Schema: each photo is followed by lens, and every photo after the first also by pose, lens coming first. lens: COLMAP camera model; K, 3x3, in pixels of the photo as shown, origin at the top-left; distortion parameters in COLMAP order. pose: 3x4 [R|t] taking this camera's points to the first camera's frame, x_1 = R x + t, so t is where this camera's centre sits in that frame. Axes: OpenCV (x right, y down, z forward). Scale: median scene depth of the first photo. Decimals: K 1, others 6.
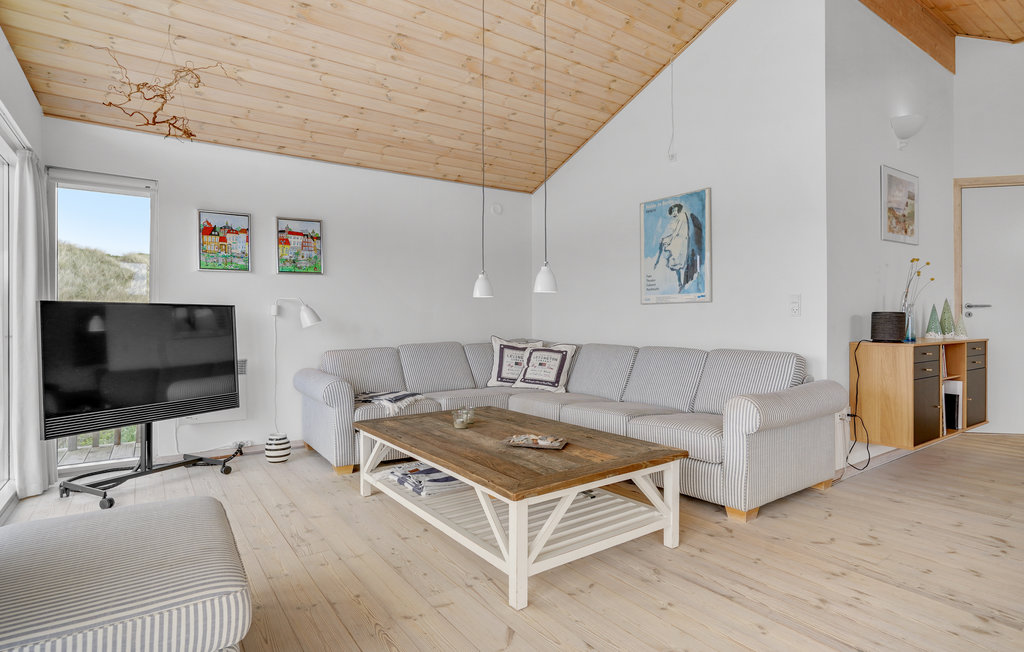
lens RADIAL K [[537.3, 0, 511.4], [0, 537.3, 318.2], [0, 0, 1]] dist [-0.002641, 0.000602]
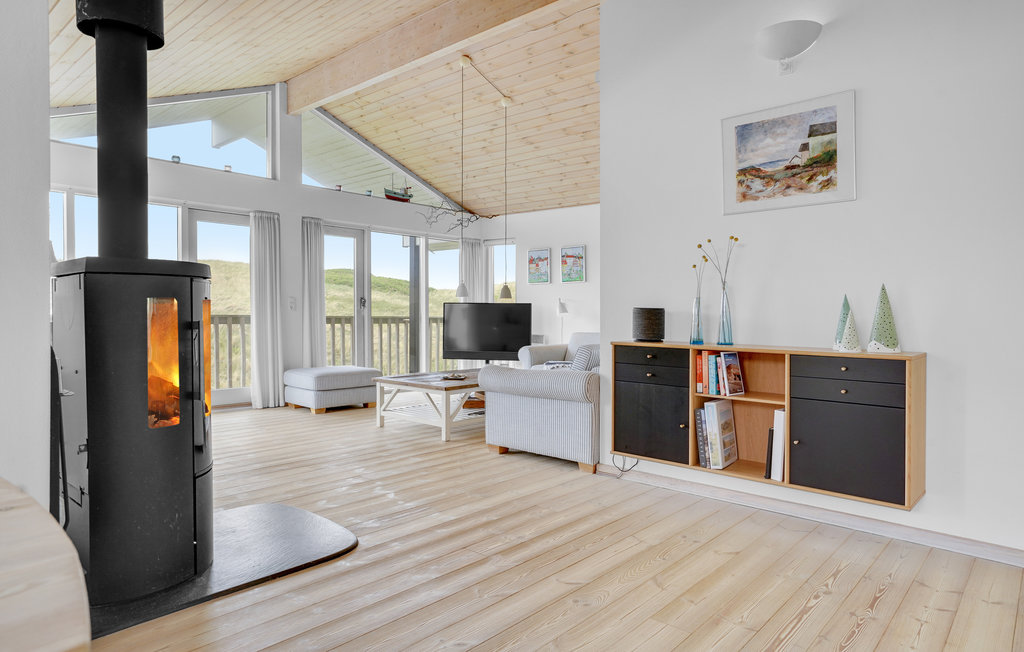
lens RADIAL K [[622.6, 0, 511.7], [0, 622.6, 325.9], [0, 0, 1]] dist [-0.004386, 0.000227]
pose [[0.235163, 0.027497, -0.971567, 1.364862], [-0.011713, 0.999607, 0.025456, 0.000153], [0.971885, 0.005394, 0.235393, 0.425456]]
